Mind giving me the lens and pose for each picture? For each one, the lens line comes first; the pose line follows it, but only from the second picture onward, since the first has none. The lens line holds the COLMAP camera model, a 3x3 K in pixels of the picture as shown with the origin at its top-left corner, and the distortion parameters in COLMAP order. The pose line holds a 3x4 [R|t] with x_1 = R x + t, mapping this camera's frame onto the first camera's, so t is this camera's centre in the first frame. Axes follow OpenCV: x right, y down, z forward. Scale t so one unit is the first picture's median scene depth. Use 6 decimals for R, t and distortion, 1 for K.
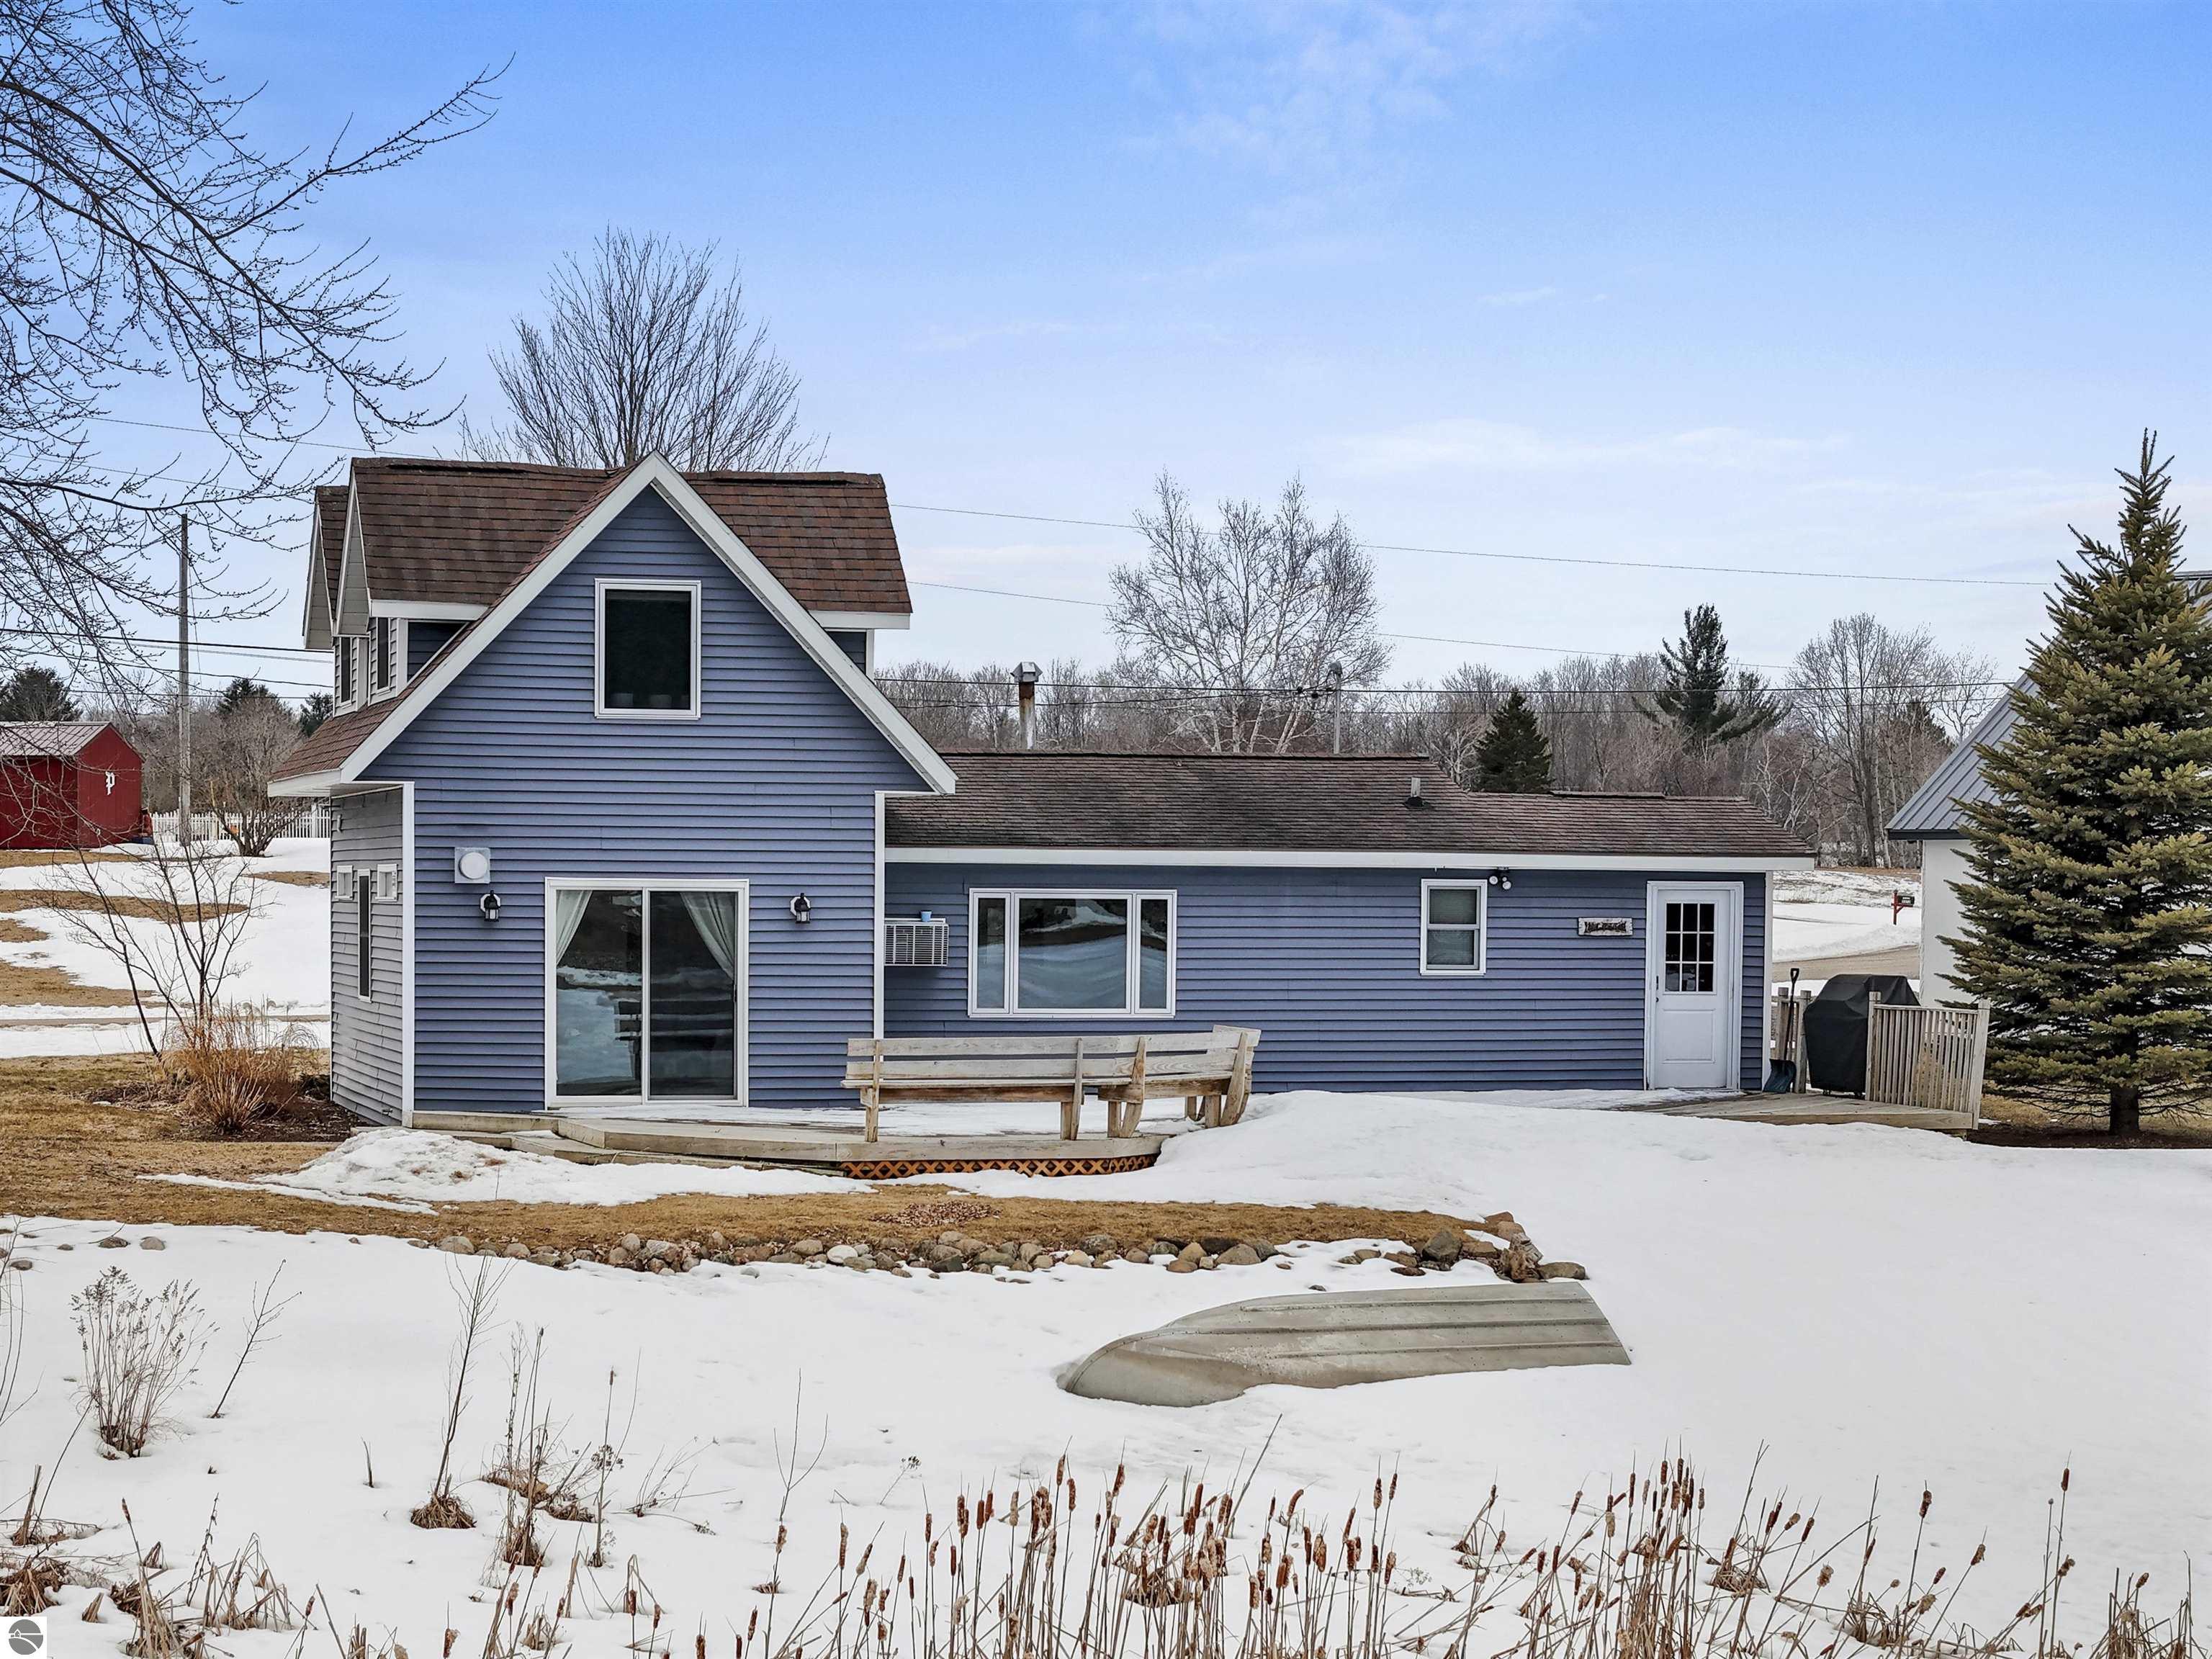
lens RADIAL K [[4362.0, 0, 1105.2], [0, 4362.0, 1023.0], [0, 0, 1]] dist [-0.134355, 0.028055]
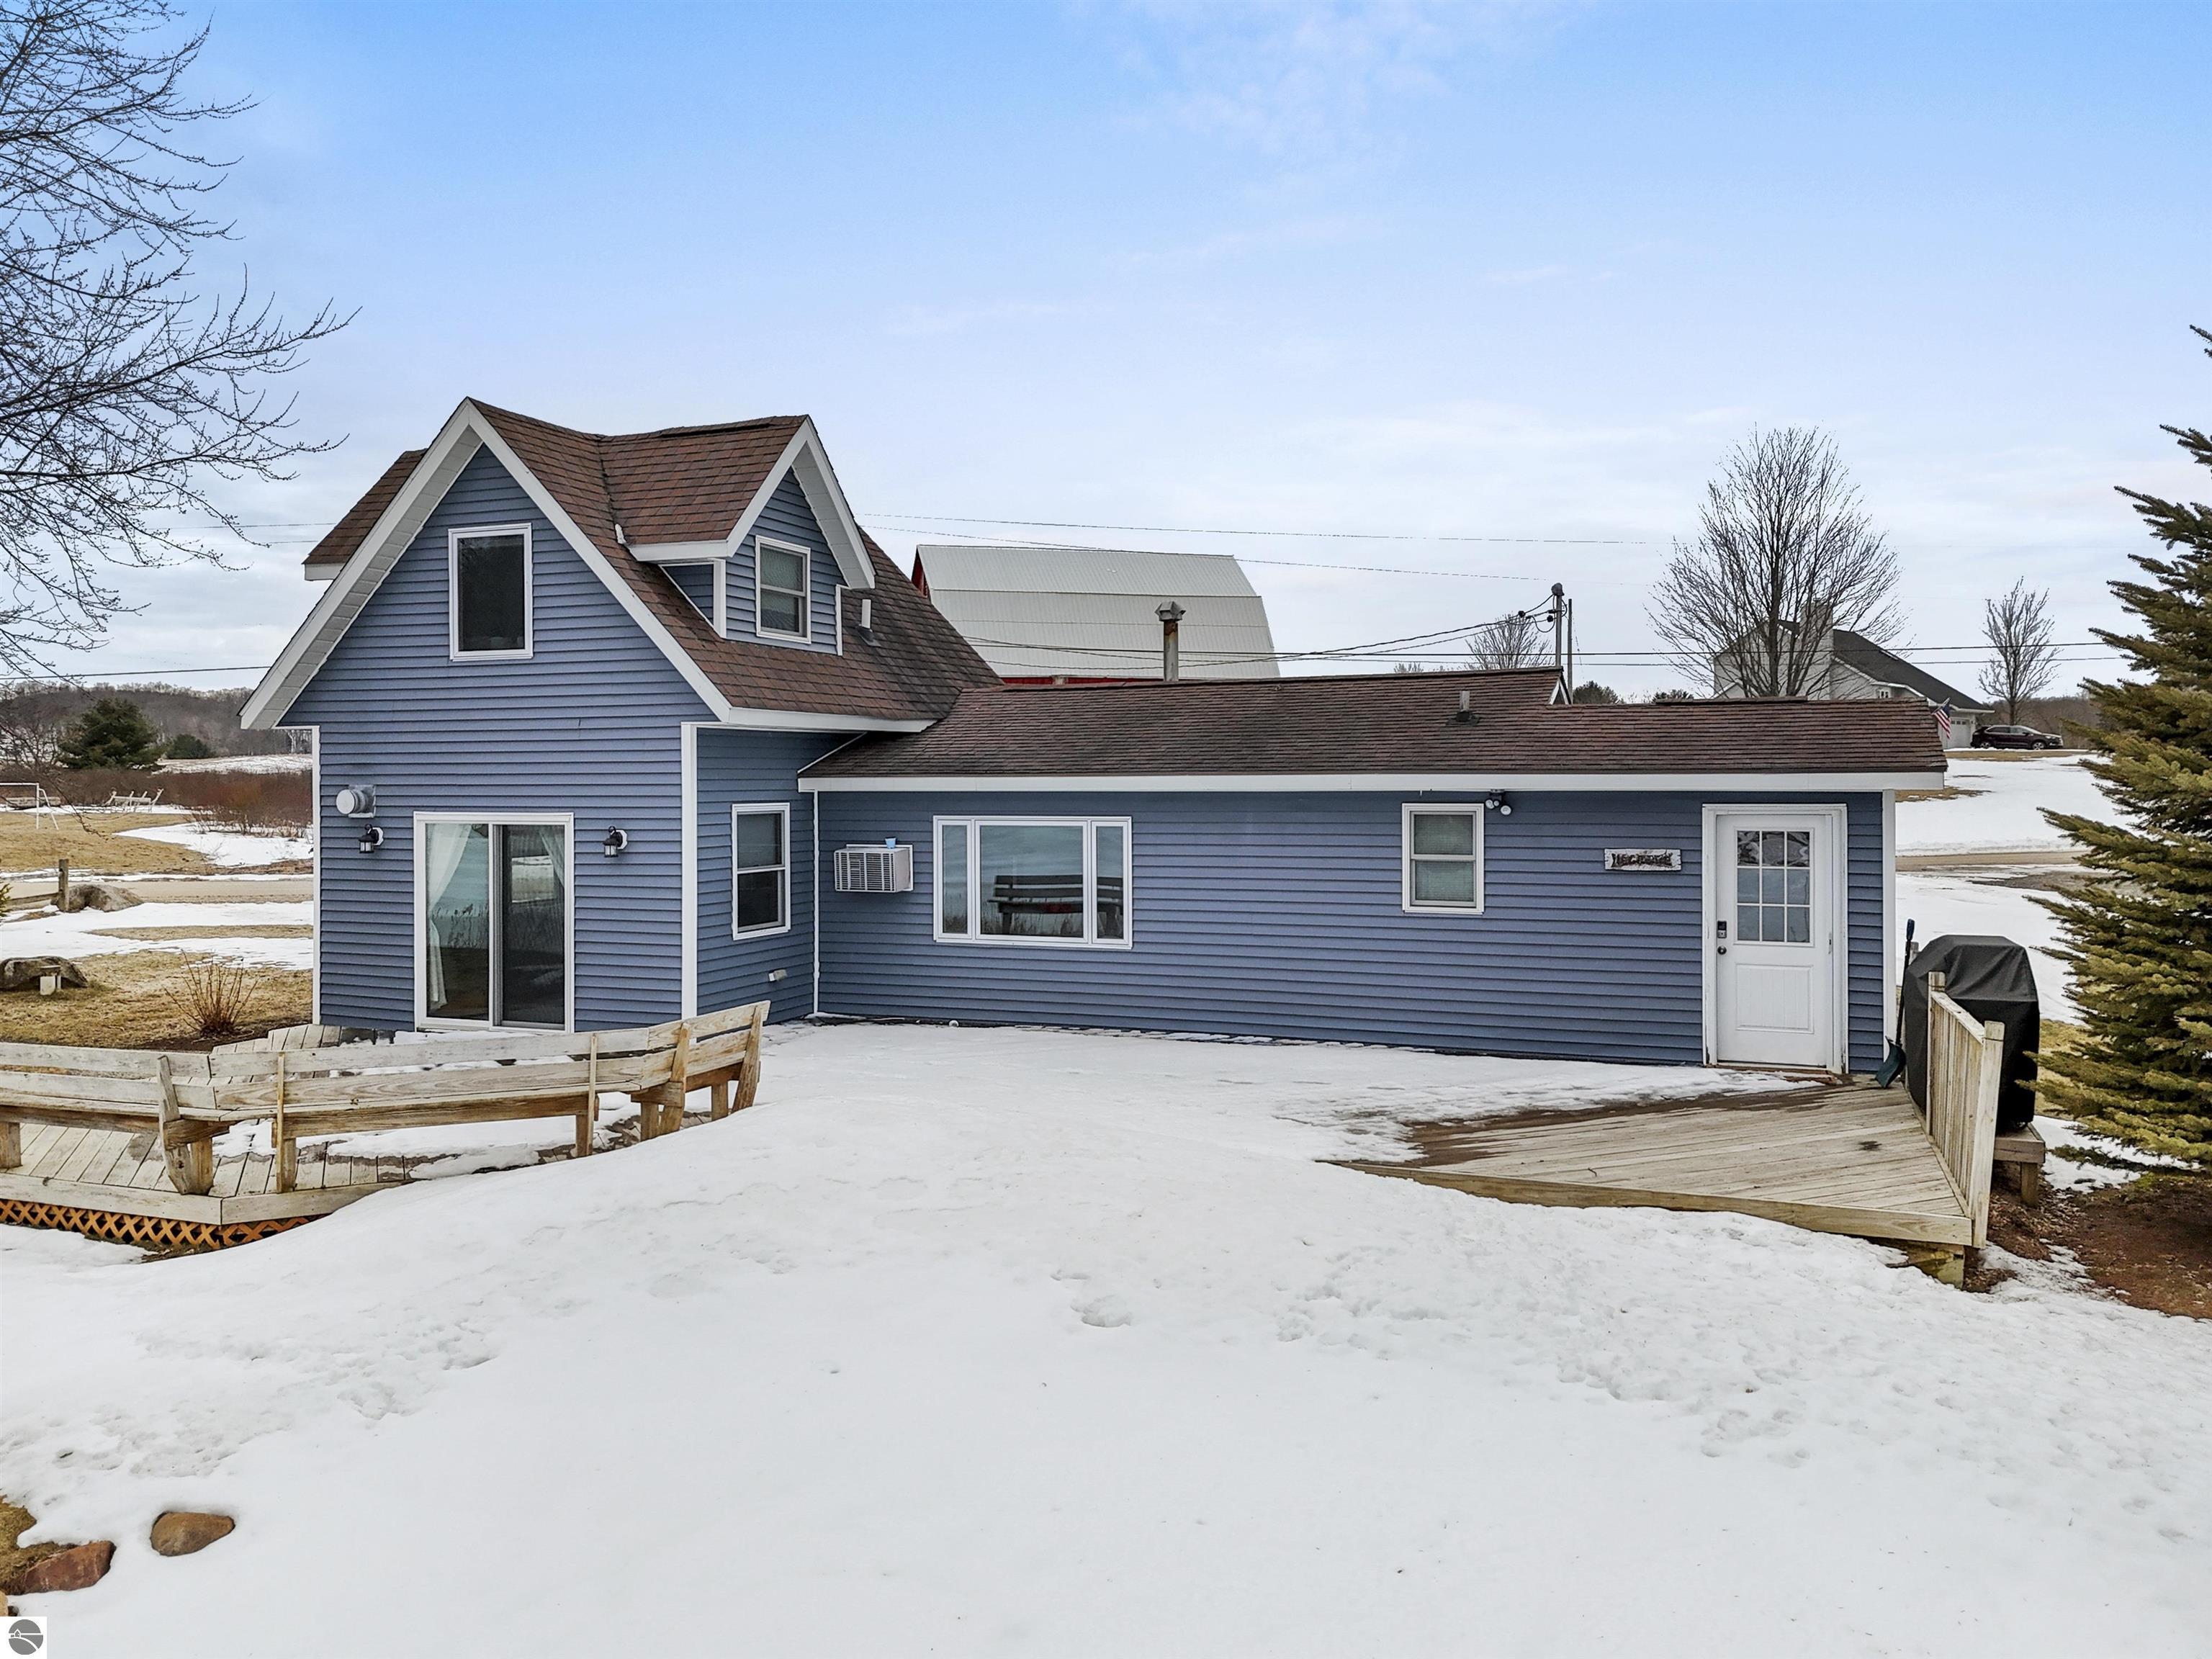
lens RADIAL K [[1617.2, 0, 1098.0], [0, 1617.2, 797.0], [0, 0, 1]] dist [0.096008, -0.068793]
pose [[0.789093, -0.005185, -0.614252, 0.241636], [-0.007565, 0.999806, -0.018159, -0.029873], [0.614227, 0.018976, 0.788901, 0.752493]]
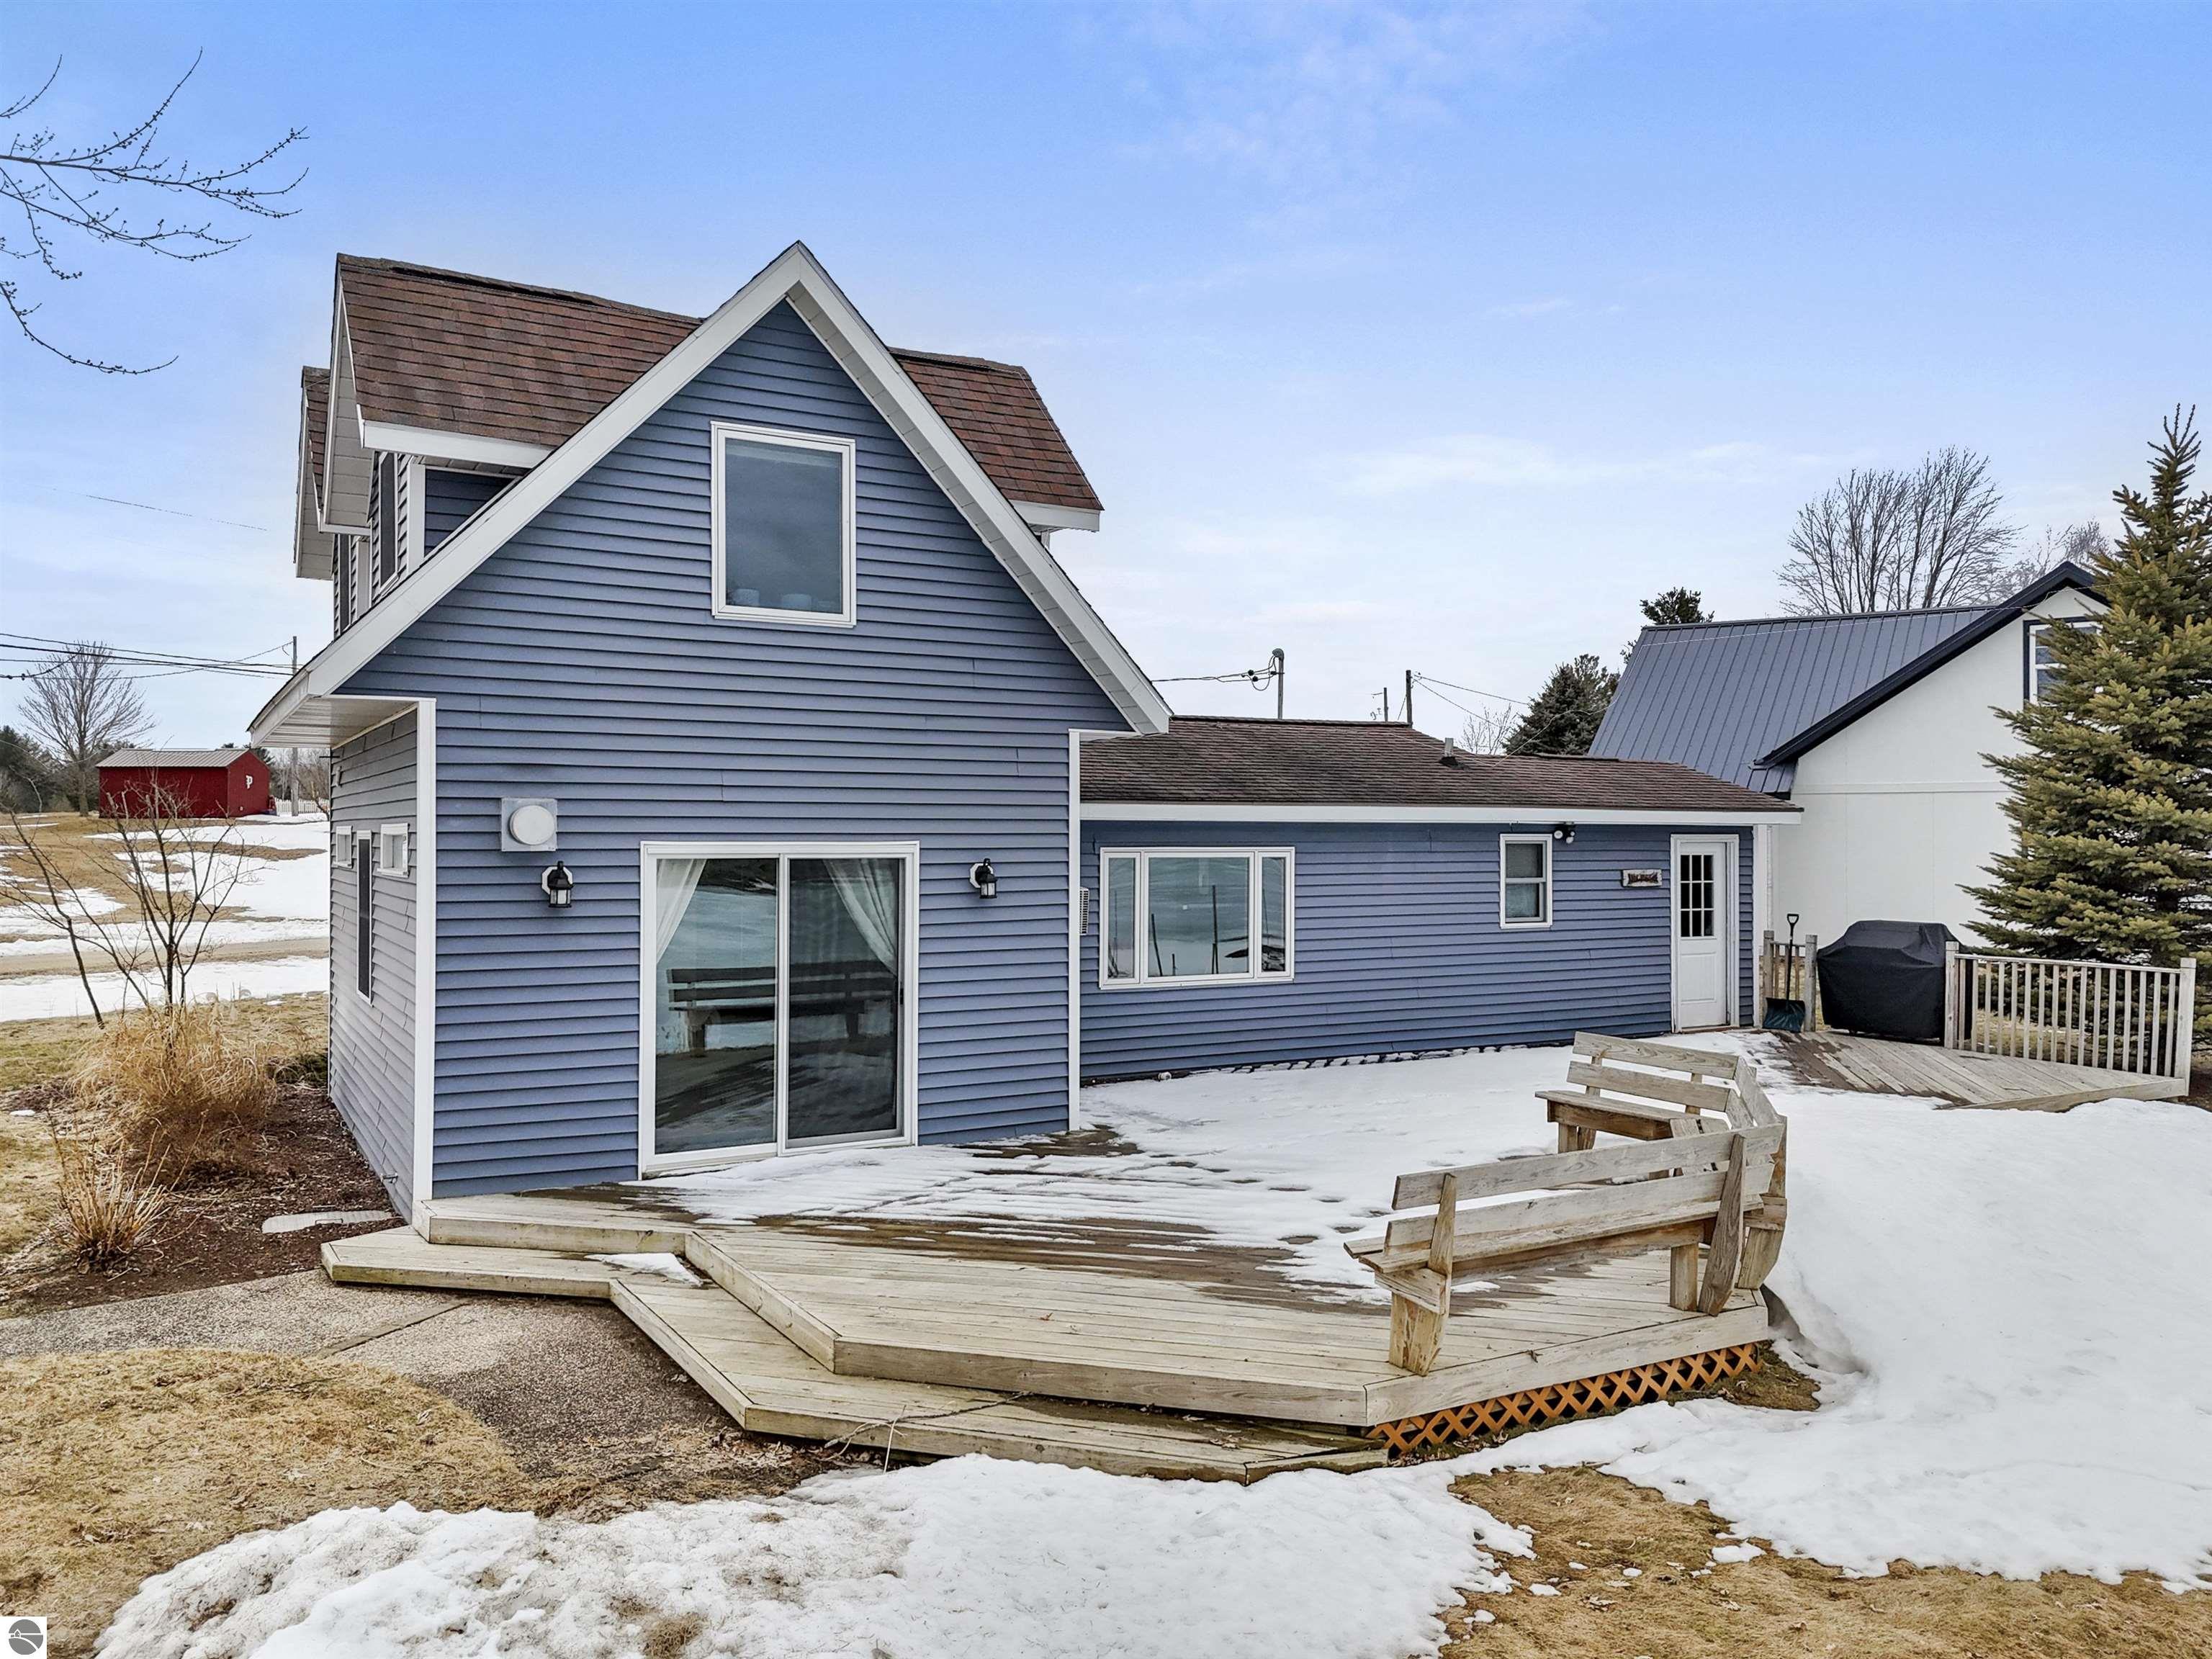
lens RADIAL K [[1620.2, 0, 1112.1], [0, 1620.2, 812.6], [0, 0, 1]] dist [0.073133, -0.067421]
pose [[0.972287, -0.003468, 0.233764, -0.111542], [0.013652, 0.999026, -0.041962, -0.025023], [-0.233391, 0.043990, 0.971387, 0.698355]]
